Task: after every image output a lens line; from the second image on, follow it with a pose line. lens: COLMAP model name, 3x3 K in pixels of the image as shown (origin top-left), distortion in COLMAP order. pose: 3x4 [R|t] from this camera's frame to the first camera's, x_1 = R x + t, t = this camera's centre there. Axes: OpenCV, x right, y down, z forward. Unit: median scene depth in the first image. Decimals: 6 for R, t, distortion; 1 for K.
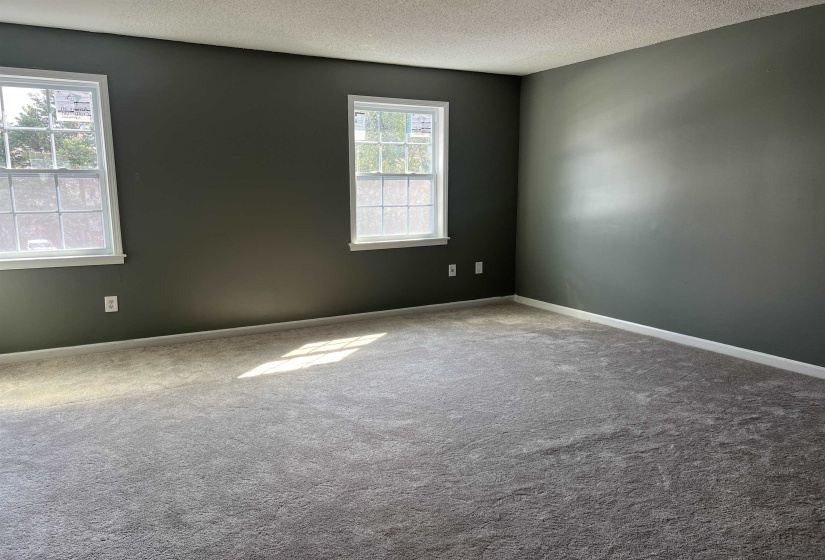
lens RADIAL K [[619.6, 0, 378.7], [0, 619.6, 308.8], [0, 0, 1]] dist [0.040337, -0.047789]
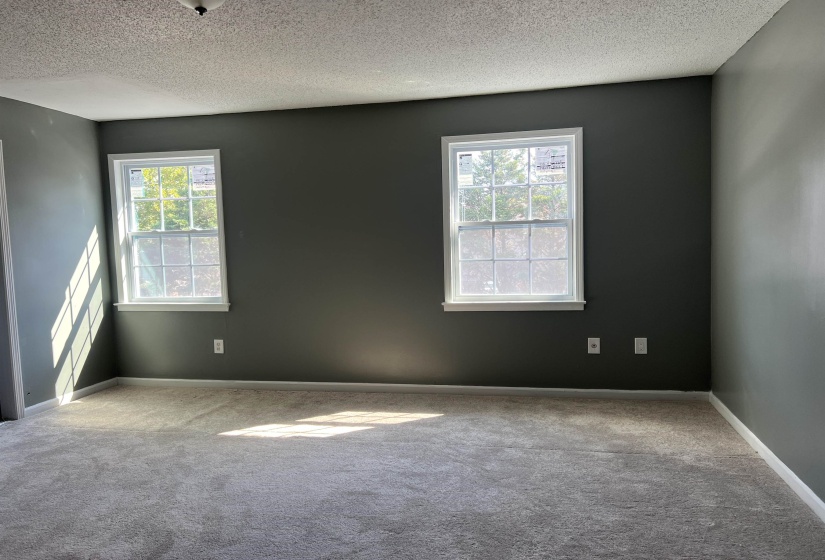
lens RADIAL K [[619.6, 0, 410.6], [0, 619.6, 283.7], [0, 0, 1]] dist [0.040337, -0.047789]
pose [[0.750423, 0.034190, -0.660073, 0.527228], [-0.103774, 0.992370, -0.066576, -0.074995], [0.652760, 0.118459, 0.748246, 0.345261]]
